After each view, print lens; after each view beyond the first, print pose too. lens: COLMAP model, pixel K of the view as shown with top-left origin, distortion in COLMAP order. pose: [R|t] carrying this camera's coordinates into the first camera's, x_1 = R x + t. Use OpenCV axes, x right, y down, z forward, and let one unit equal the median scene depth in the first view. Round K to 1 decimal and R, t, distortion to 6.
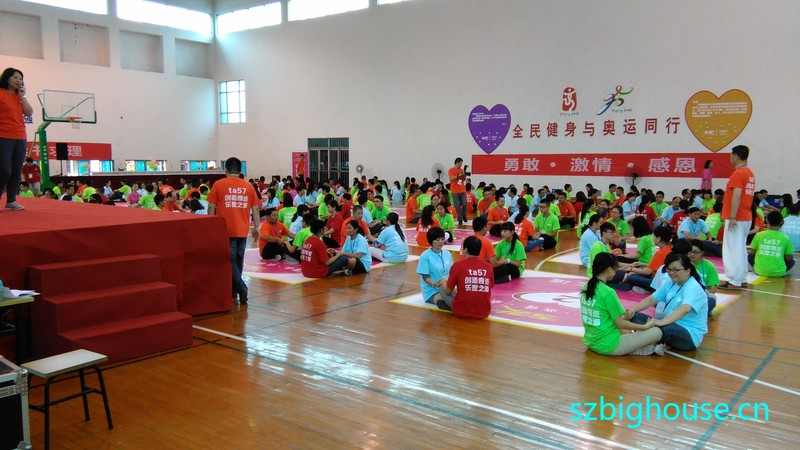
lens RADIAL K [[637.5, 0, 400.0], [0, 637.5, 225.0], [0, 0, 1]] dist [0.108168, -0.178506]
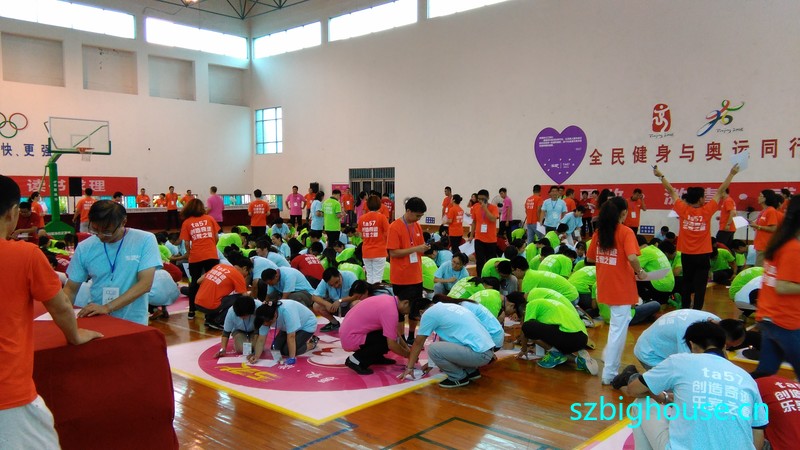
lens RADIAL K [[637.5, 0, 400.0], [0, 637.5, 225.0], [0, 0, 1]] dist [0.108168, -0.178506]
pose [[0.997711, -0.005196, -0.067427, -0.016323], [0.002029, 0.998895, -0.046963, -0.018098], [0.067596, 0.046718, 0.996618, 0.145320]]
